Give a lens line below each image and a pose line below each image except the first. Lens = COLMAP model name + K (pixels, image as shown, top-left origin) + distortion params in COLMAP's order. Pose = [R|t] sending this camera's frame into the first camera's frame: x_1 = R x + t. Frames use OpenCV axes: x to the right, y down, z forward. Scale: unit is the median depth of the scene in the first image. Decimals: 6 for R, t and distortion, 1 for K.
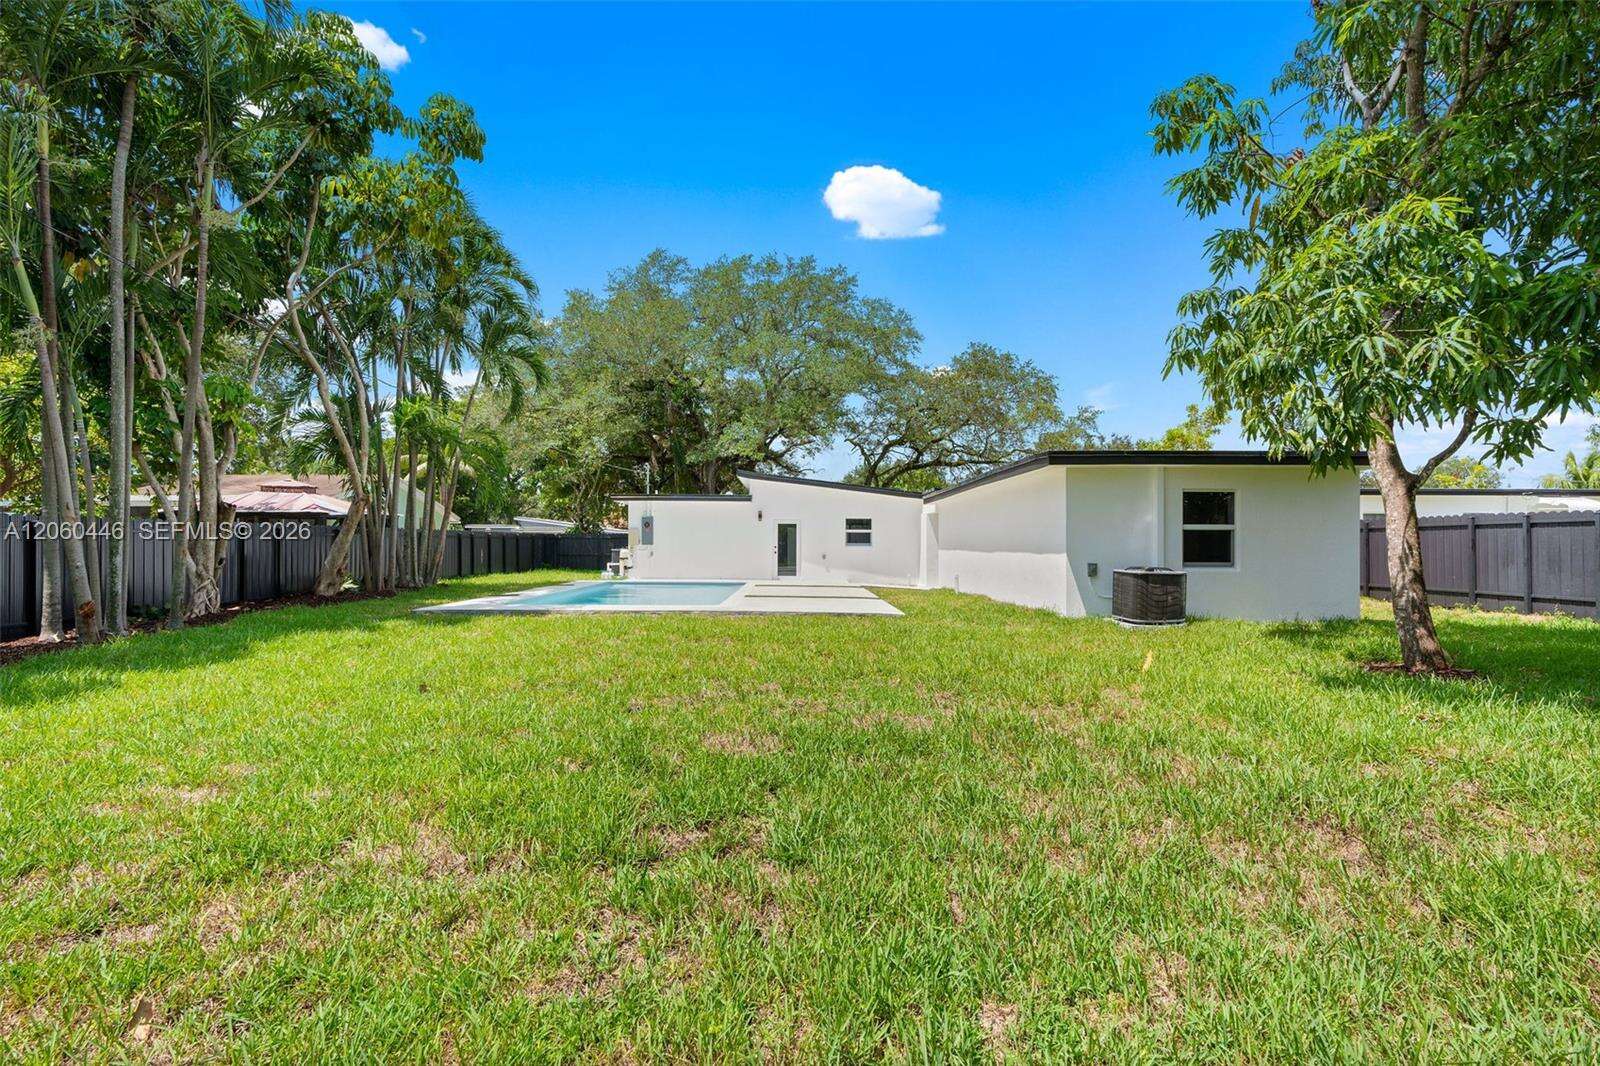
lens RADIAL K [[720.9, 0, 792.2], [0, 720.9, 534.8], [0, 0, 1]] dist [-0.000072, 0.000073]
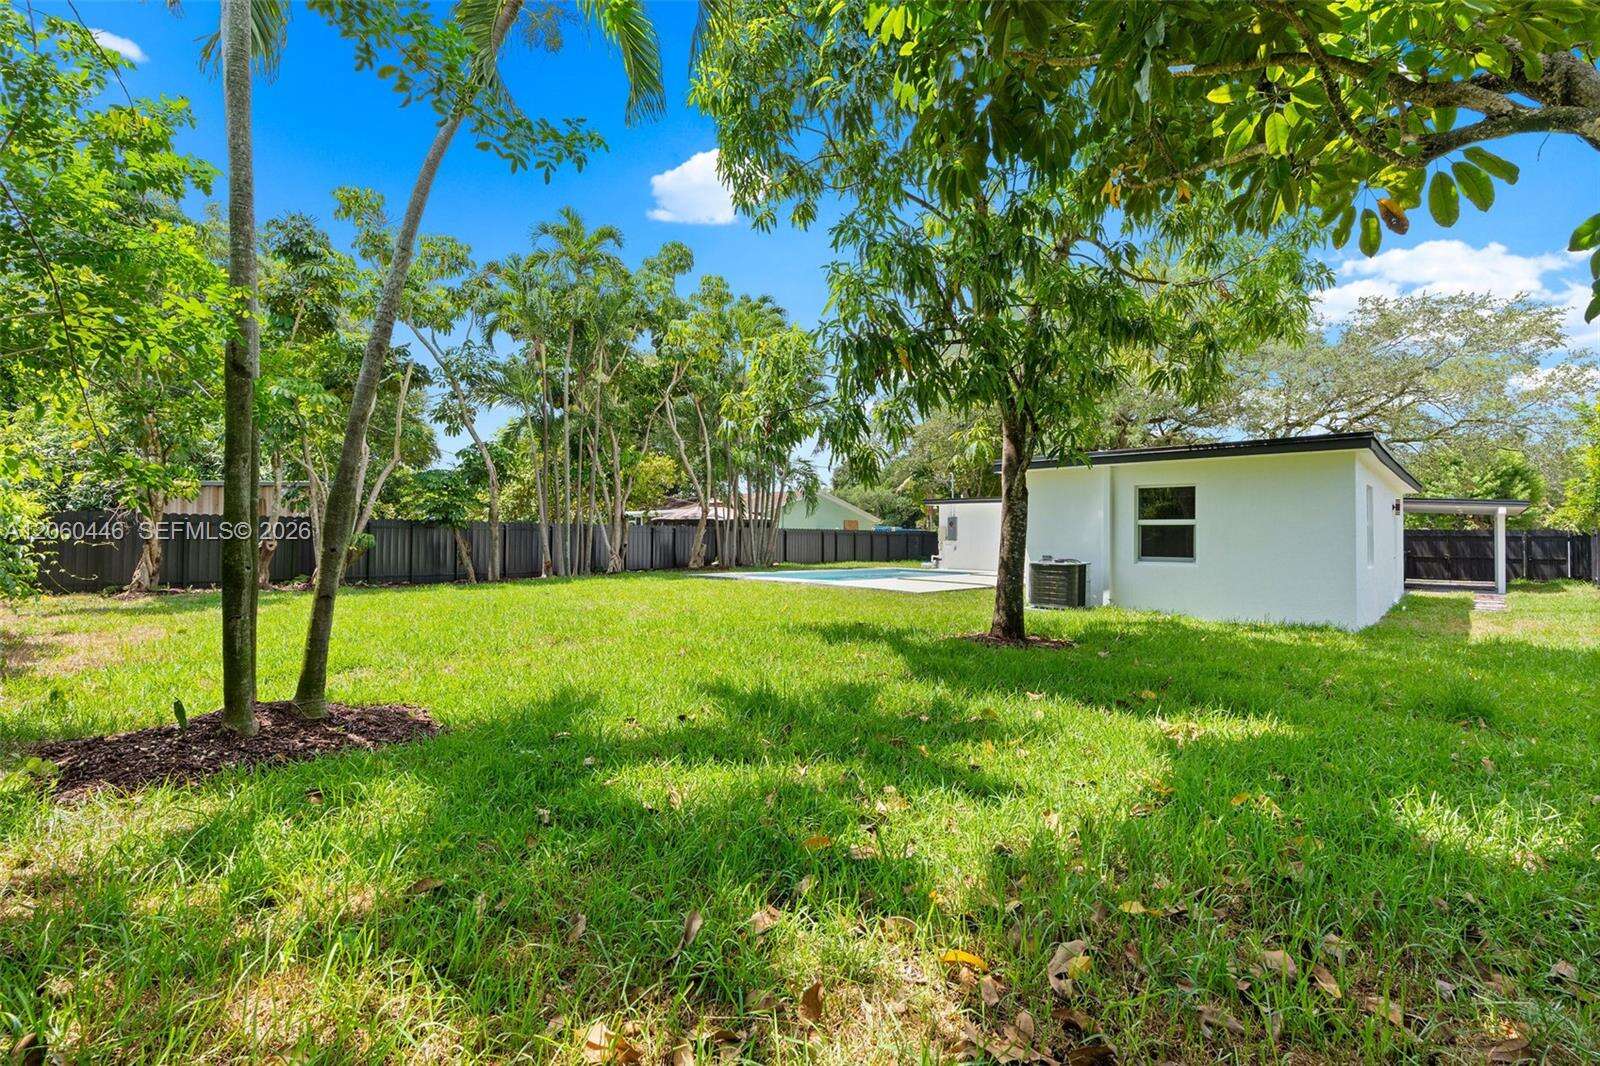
lens RADIAL K [[720.9, 0, 792.2], [0, 720.9, 534.8], [0, 0, 1]] dist [-0.000072, 0.000073]
pose [[0.720995, -0.000287, -0.692940, 0.431946], [0.001303, 0.999999, 0.000943, 0.002662], [0.692939, -0.001583, 0.720995, -0.041305]]
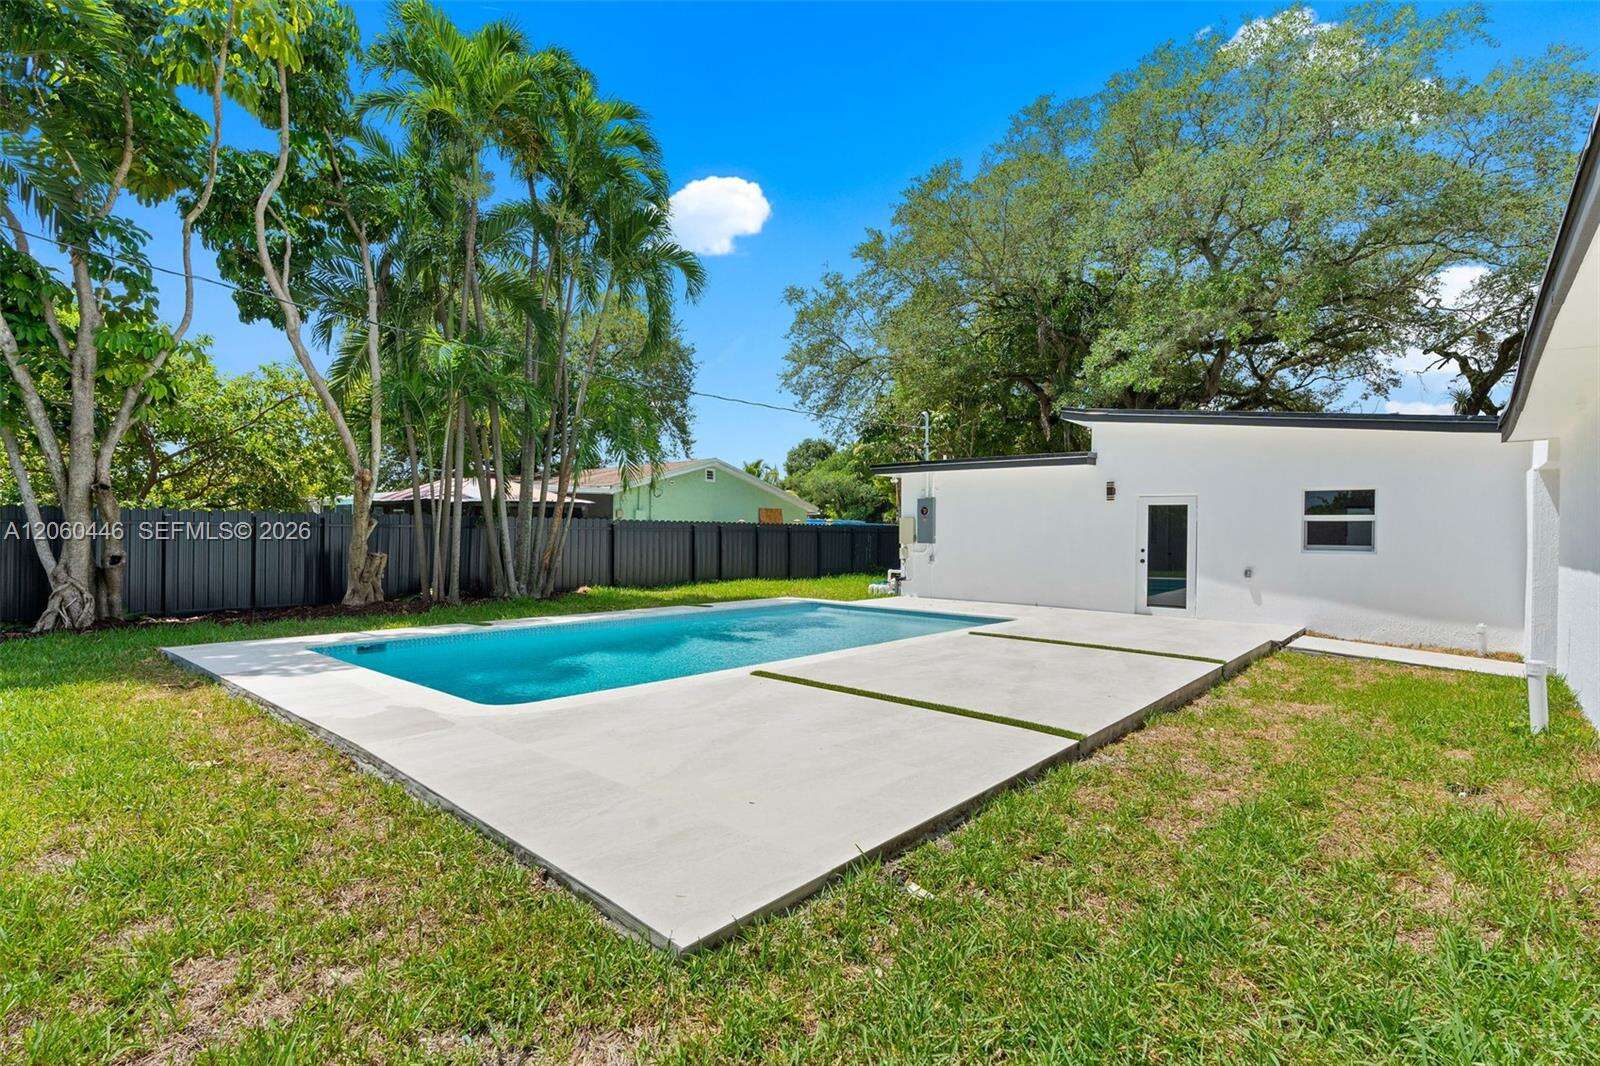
lens RADIAL K [[768.9, 0, 800.0], [0, 768.9, 533.0], [0, 0, 1]] dist [-0.001447, -0.000210]
pose [[0.757592, 0.004059, -0.652716, 0.150064], [-0.001165, 0.999987, 0.004867, 0.002095], [0.652727, -0.002927, 0.757587, 0.424028]]
